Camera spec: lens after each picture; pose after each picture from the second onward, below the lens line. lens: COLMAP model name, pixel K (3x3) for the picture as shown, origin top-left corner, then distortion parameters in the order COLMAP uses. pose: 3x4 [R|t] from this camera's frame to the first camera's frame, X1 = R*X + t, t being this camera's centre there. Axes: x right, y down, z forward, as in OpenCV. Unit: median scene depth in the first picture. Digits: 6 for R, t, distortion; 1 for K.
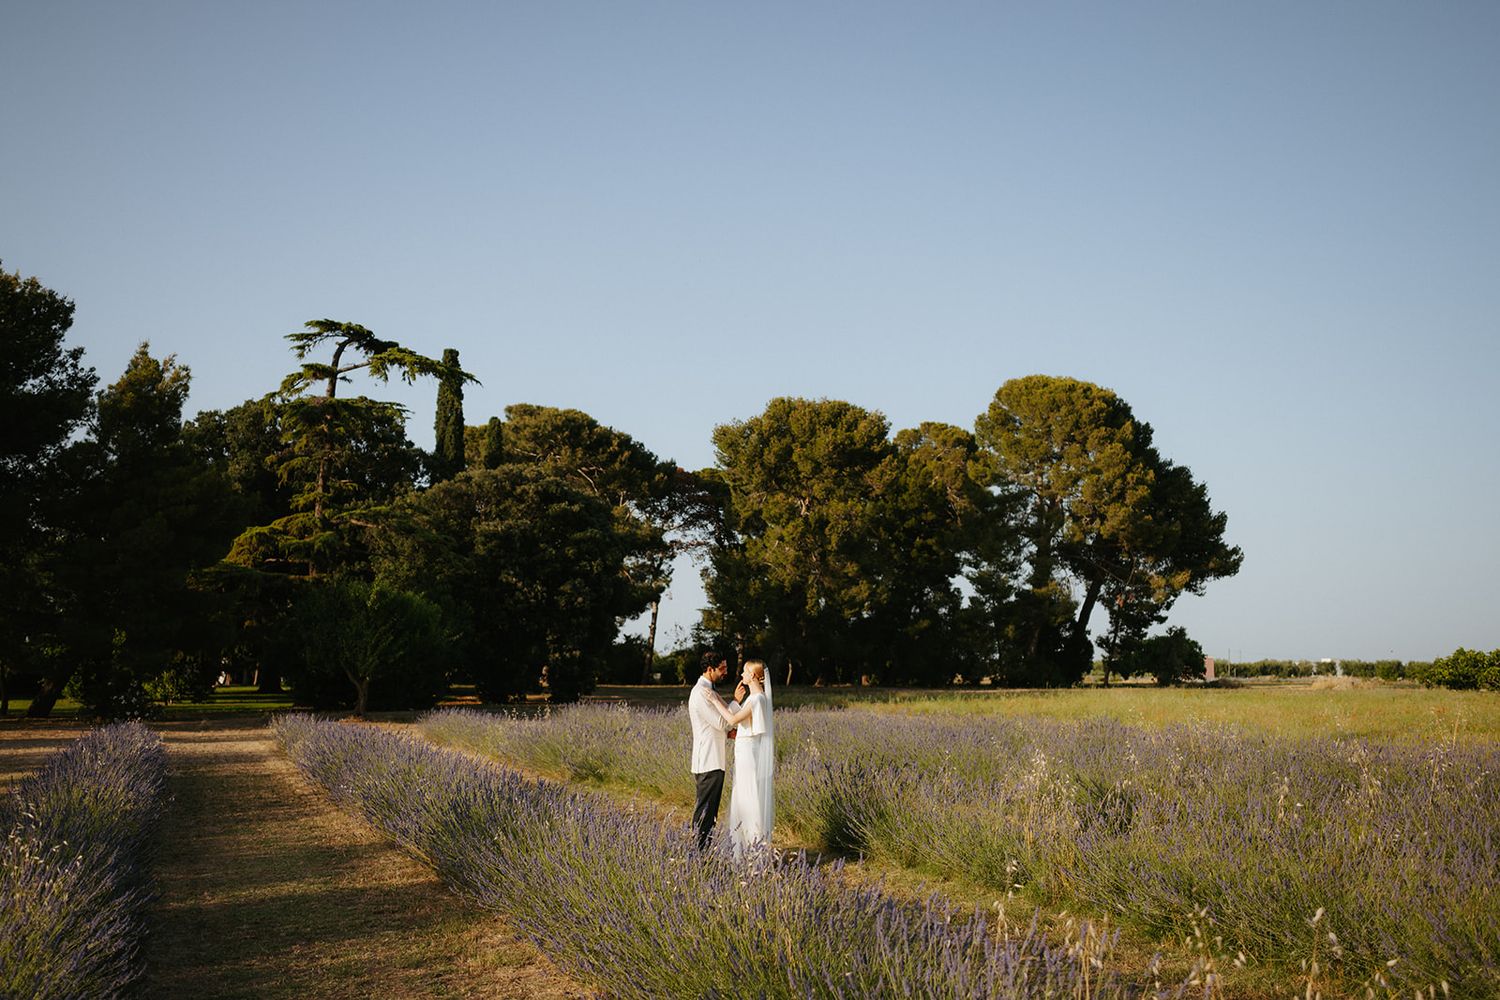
lens RADIAL K [[1438.6, 0, 742.4], [0, 1438.6, 504.2], [0, 0, 1]] dist [0.024597, 0.000000]
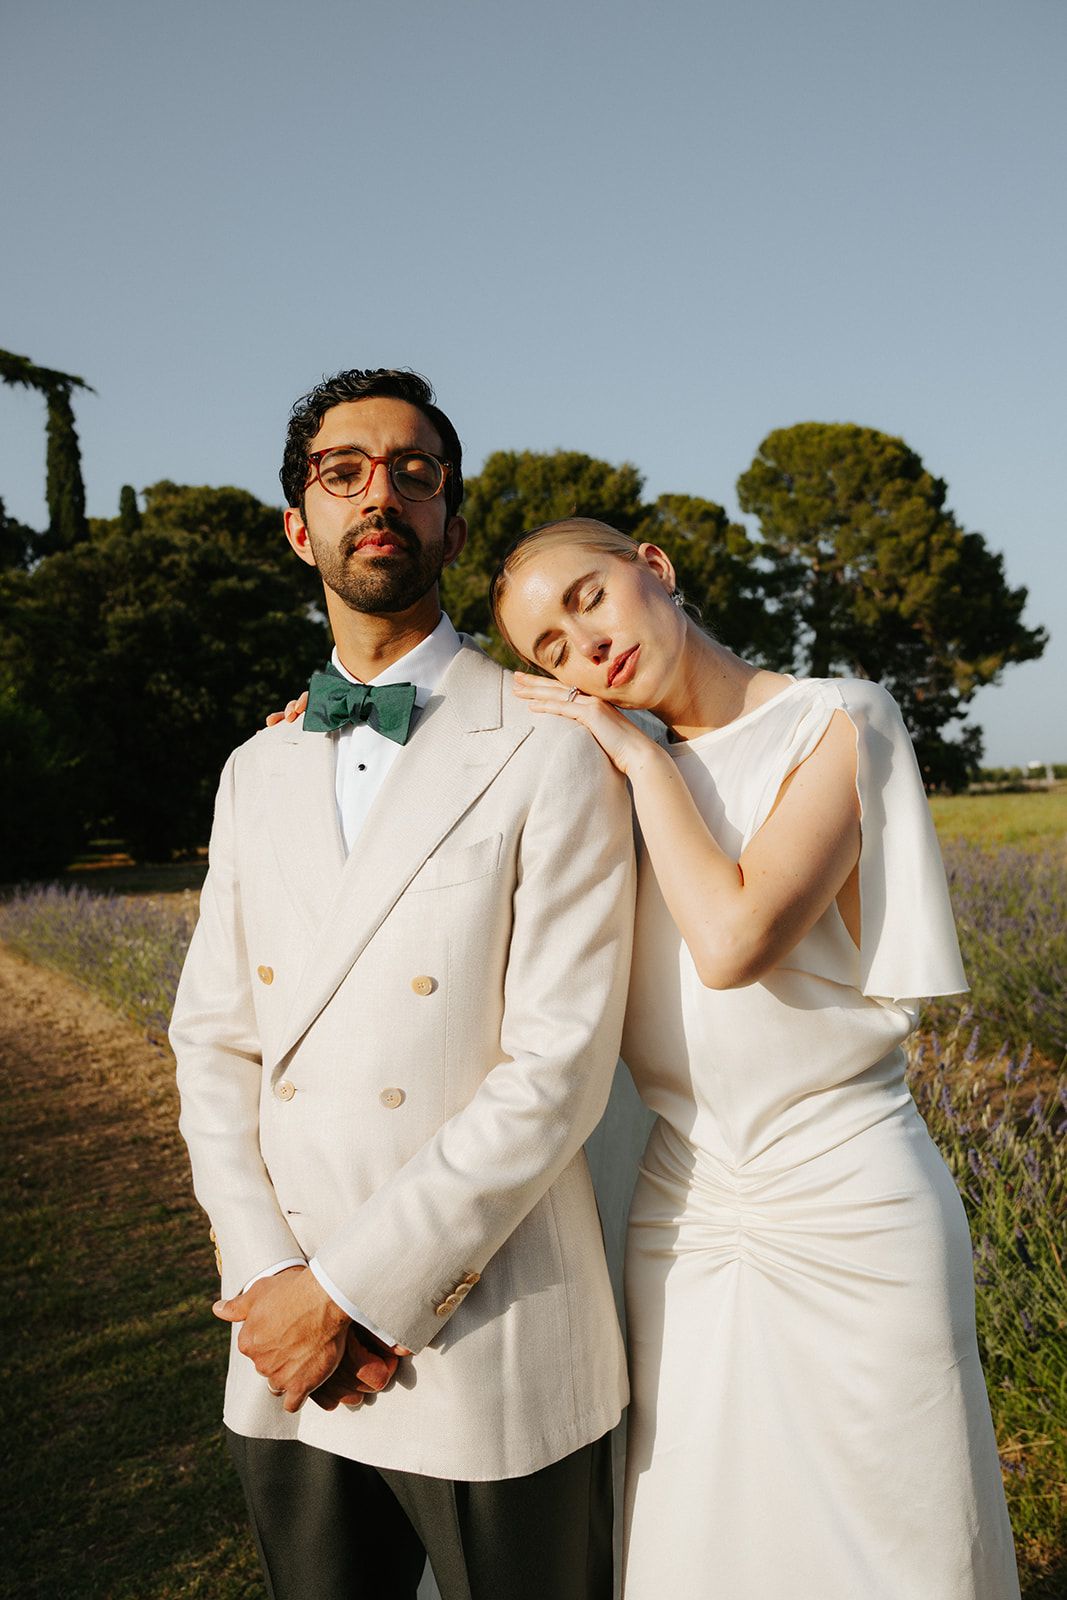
lens RADIAL K [[1475.0, 0, 542.0], [0, 1475.0, 804.6], [0, 0, 1]] dist [0.000753, 0.000000]
pose [[0.994868, -0.053959, 0.085588, -0.031037], [0.043953, 0.992420, 0.114767, 0.025653], [-0.091132, -0.110416, 0.989699, 0.196788]]
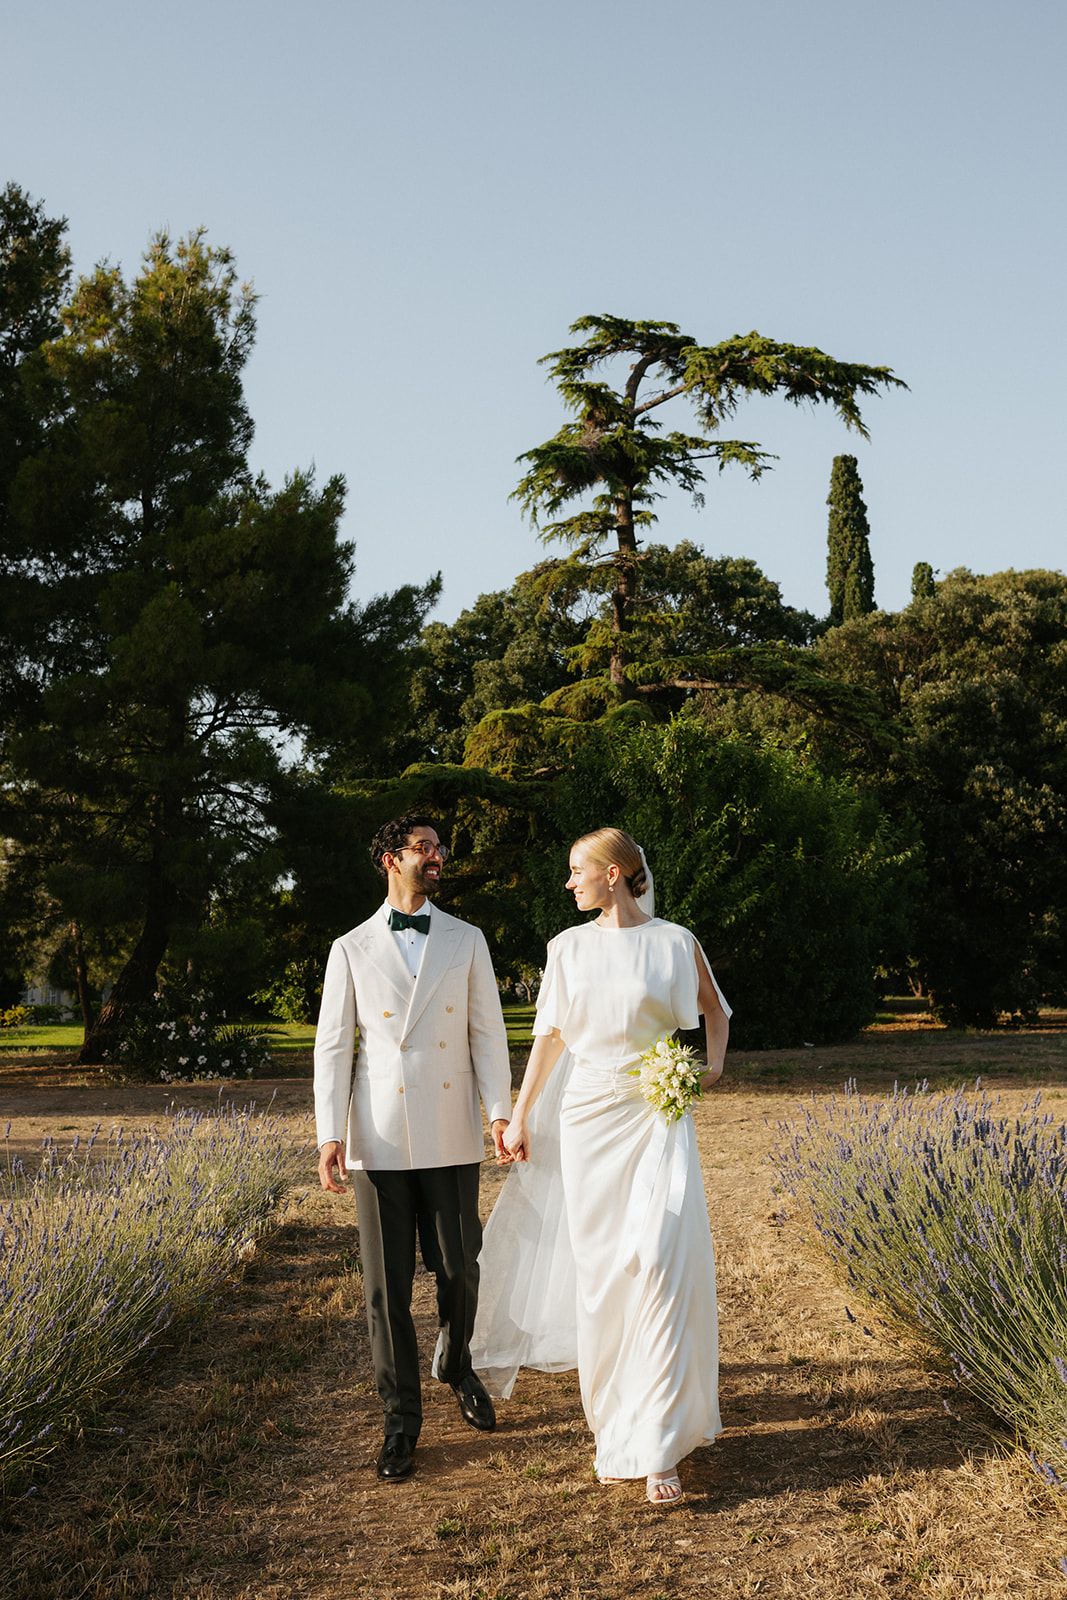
lens RADIAL K [[1534.5, 0, 539.0], [0, 1534.5, 795.1], [0, 0, 1]] dist [0.024597, 0.000000]
pose [[0.916931, -0.067711, -0.393259, -0.068621], [0.064496, 0.997688, -0.021401, 0.042207], [0.393799, -0.005741, 0.919179, 0.321315]]
